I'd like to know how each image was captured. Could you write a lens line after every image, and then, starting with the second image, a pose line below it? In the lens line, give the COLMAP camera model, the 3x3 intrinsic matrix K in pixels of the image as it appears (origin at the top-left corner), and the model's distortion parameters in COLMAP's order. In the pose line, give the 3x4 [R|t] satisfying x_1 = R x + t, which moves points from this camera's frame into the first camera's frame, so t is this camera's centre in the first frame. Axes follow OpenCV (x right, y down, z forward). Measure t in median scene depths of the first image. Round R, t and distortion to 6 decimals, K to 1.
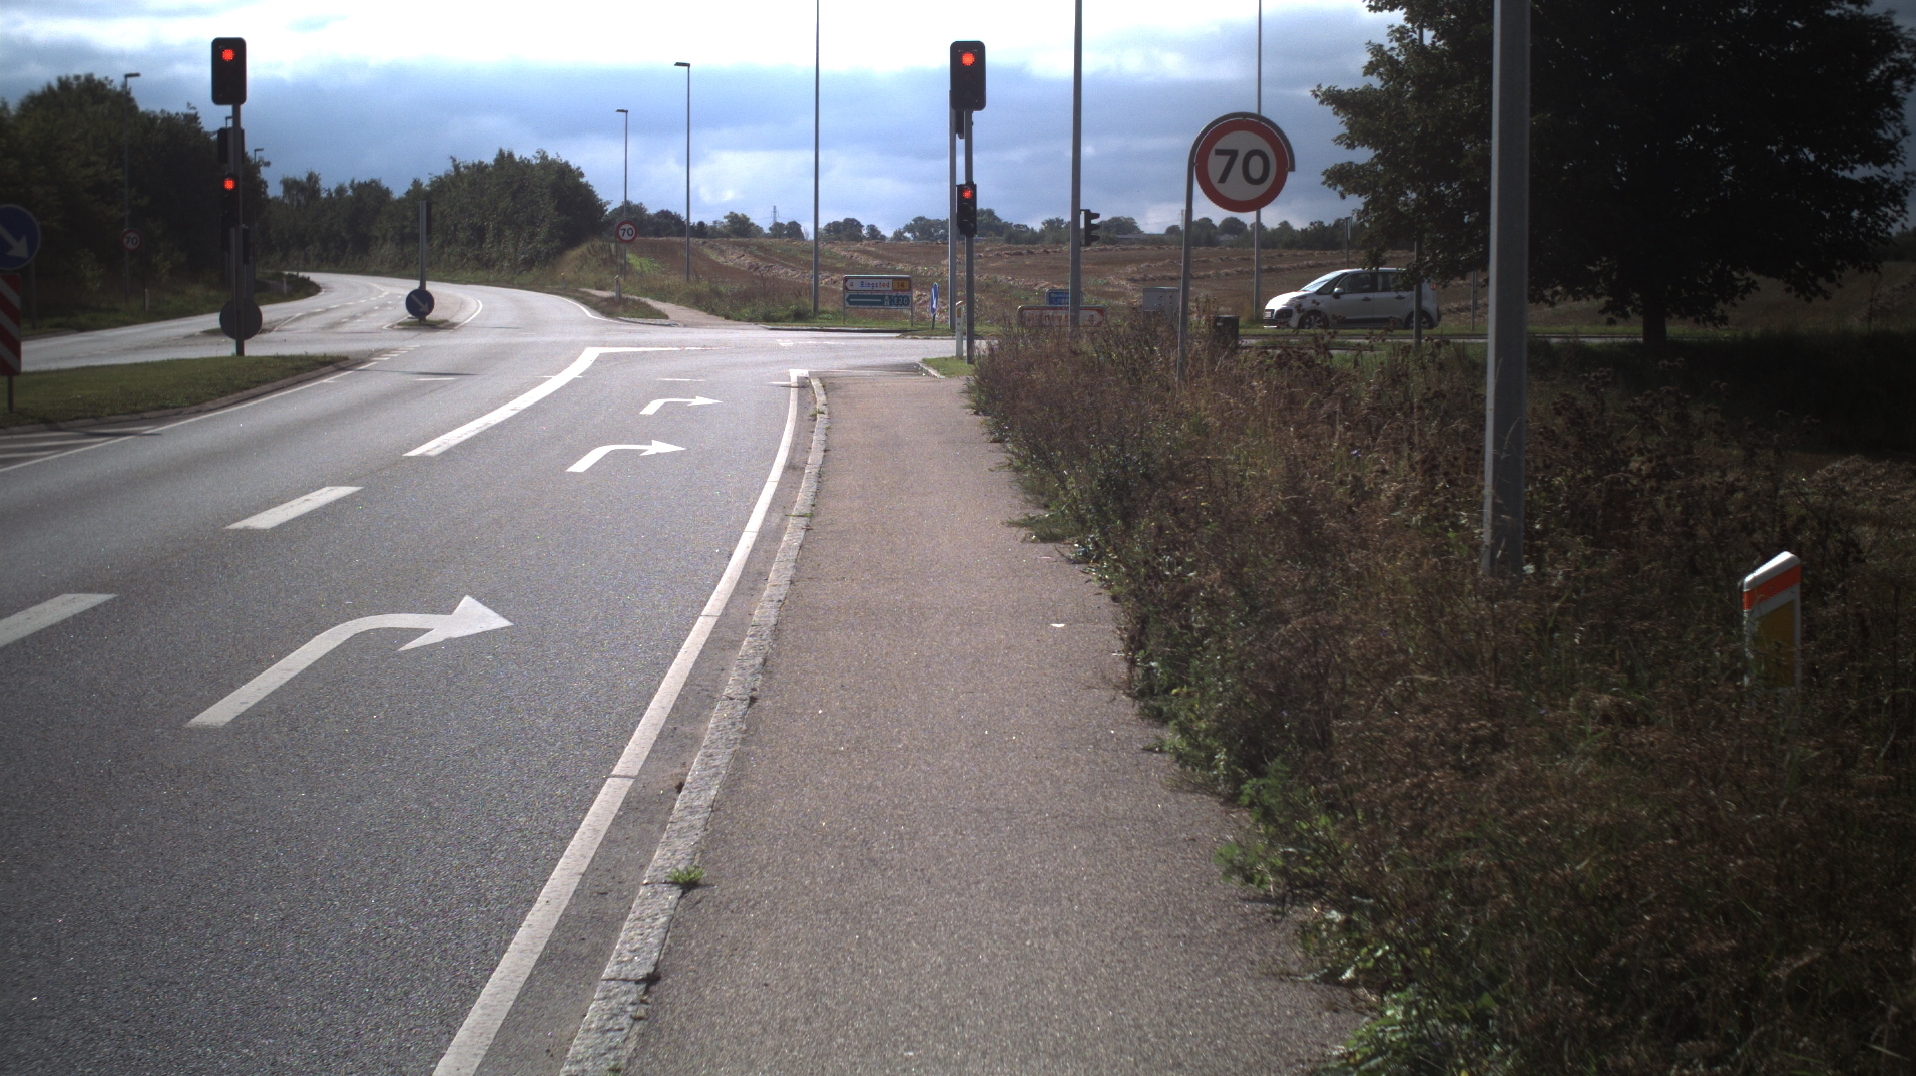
lens RADIAL K [[3027.9, 0, 958.0], [0, 3027.9, 538.0], [0, 0, 1]] dist [-0.225123, 0.125532]
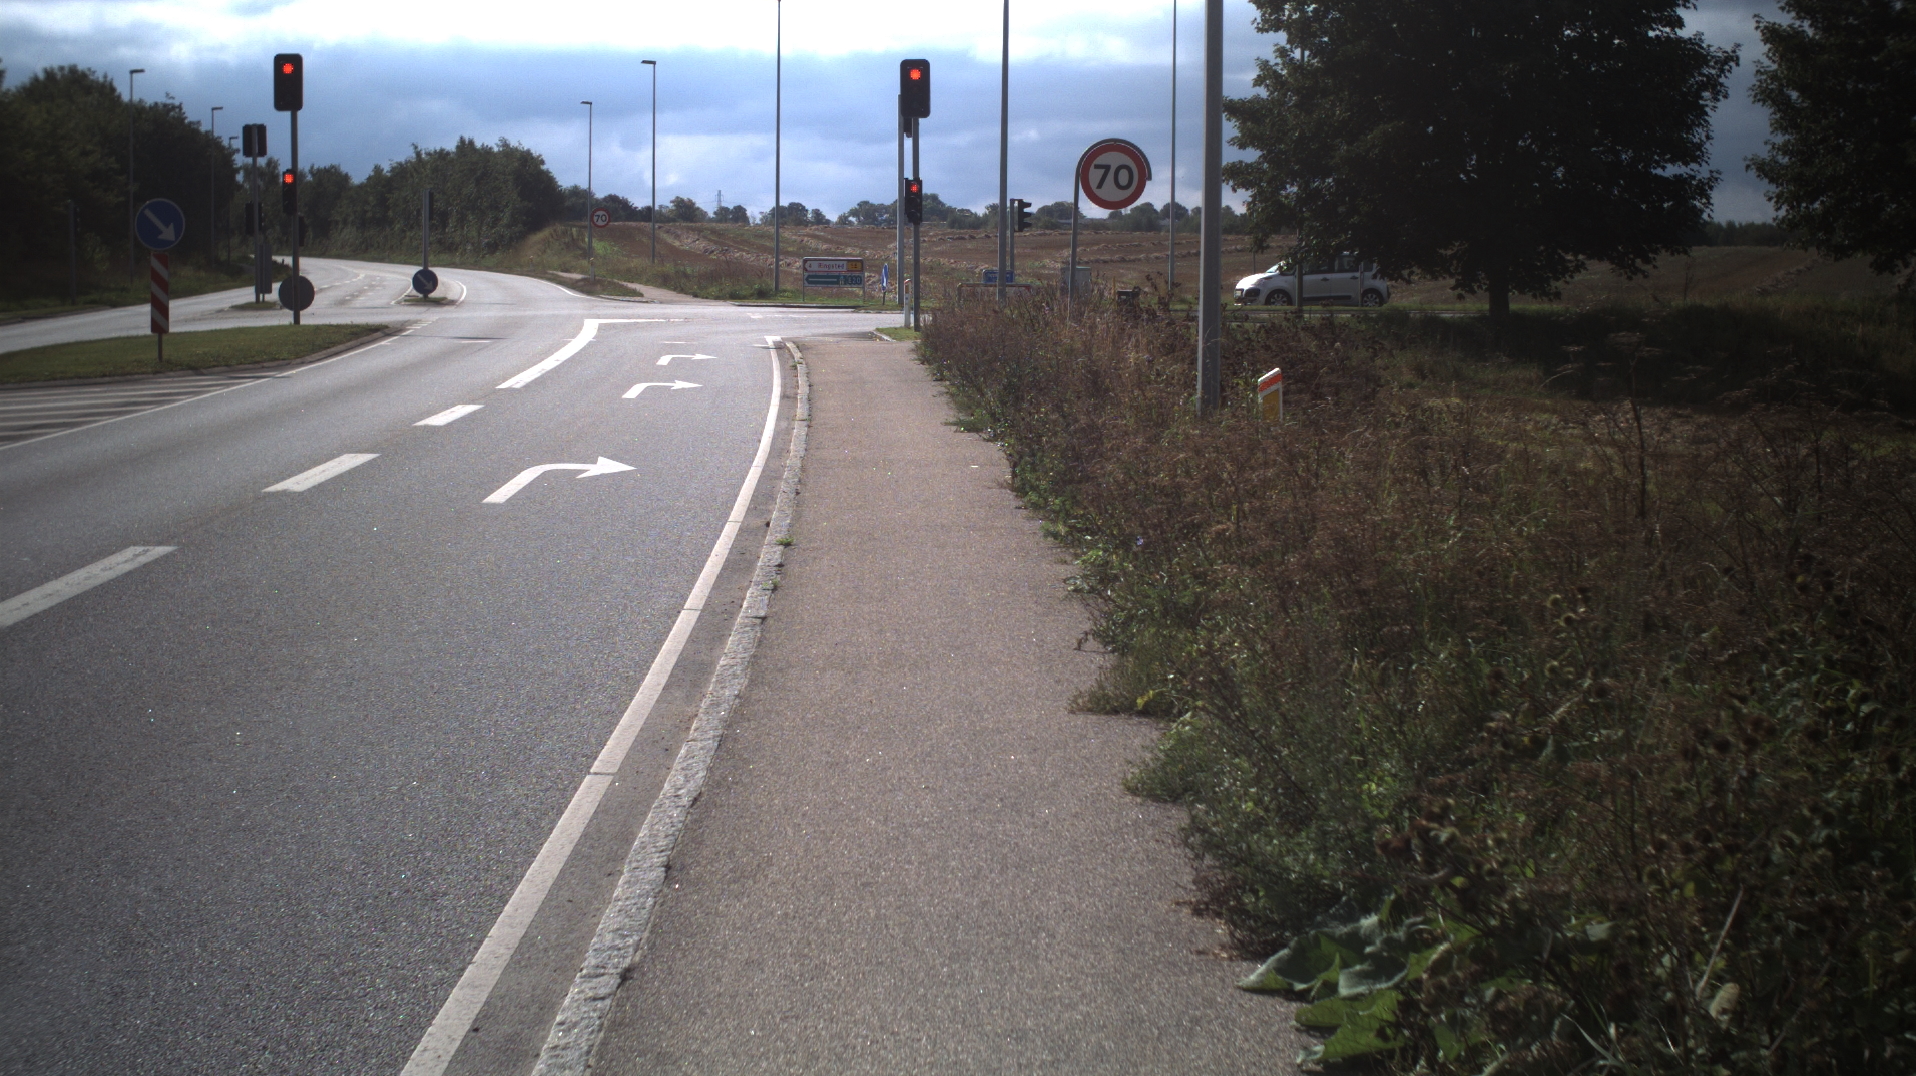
lens RADIAL K [[3027.9, 0, 958.0], [0, 3027.9, 538.0], [0, 0, 1]] dist [-0.225123, 0.125532]
pose [[0.999828, 0.000171, 0.018544, -0.001229], [-0.000266, 0.999987, 0.005156, 0.012026], [-0.018543, -0.005160, 0.999815, -0.129628]]
